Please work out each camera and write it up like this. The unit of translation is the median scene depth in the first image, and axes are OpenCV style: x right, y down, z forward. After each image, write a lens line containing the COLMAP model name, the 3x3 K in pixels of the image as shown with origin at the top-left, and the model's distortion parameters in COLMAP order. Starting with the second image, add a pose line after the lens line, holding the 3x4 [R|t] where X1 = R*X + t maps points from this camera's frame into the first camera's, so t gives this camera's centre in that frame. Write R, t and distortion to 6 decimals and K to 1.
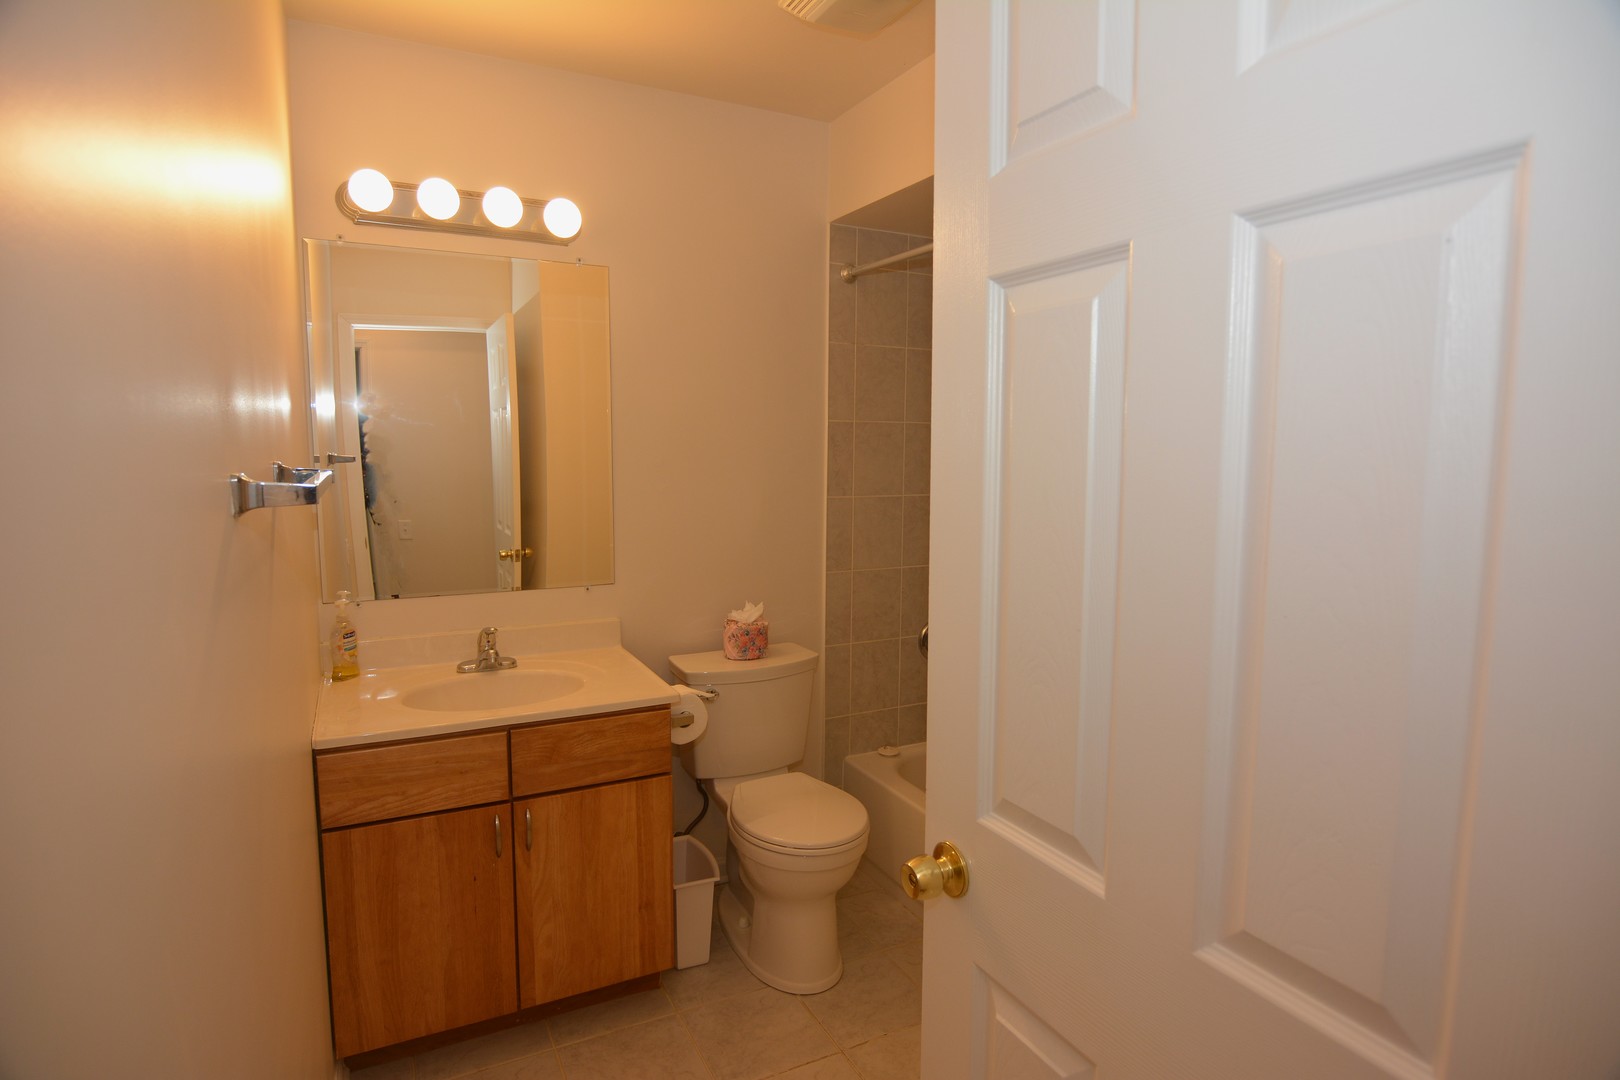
lens RADIAL K [[860.2, 0, 807.3], [0, 860.2, 547.5], [0, 0, 1]] dist [-0.026172, 0.002396]
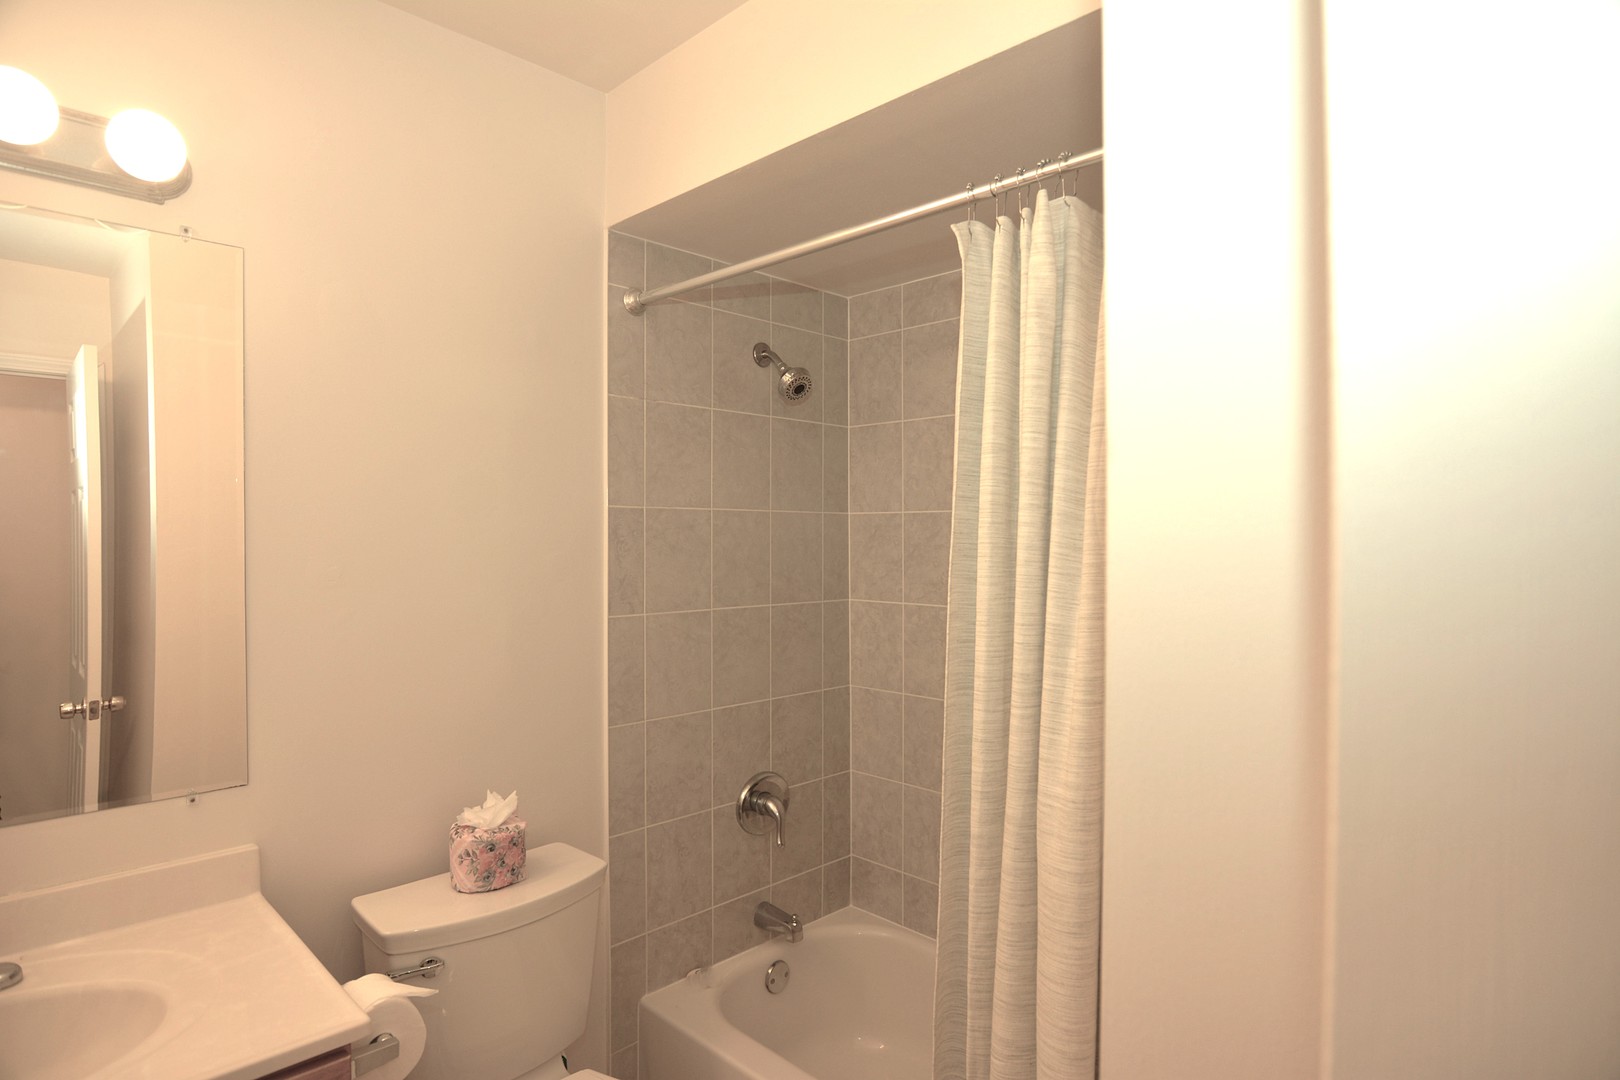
lens RADIAL K [[860.2, 0, 807.3], [0, 860.2, 547.5], [0, 0, 1]] dist [-0.026172, 0.002396]
pose [[0.947427, -0.009607, 0.319828, -0.045172], [0.040185, 0.995207, -0.089148, -0.046383], [-0.317439, 0.097313, 0.943272, 0.300550]]
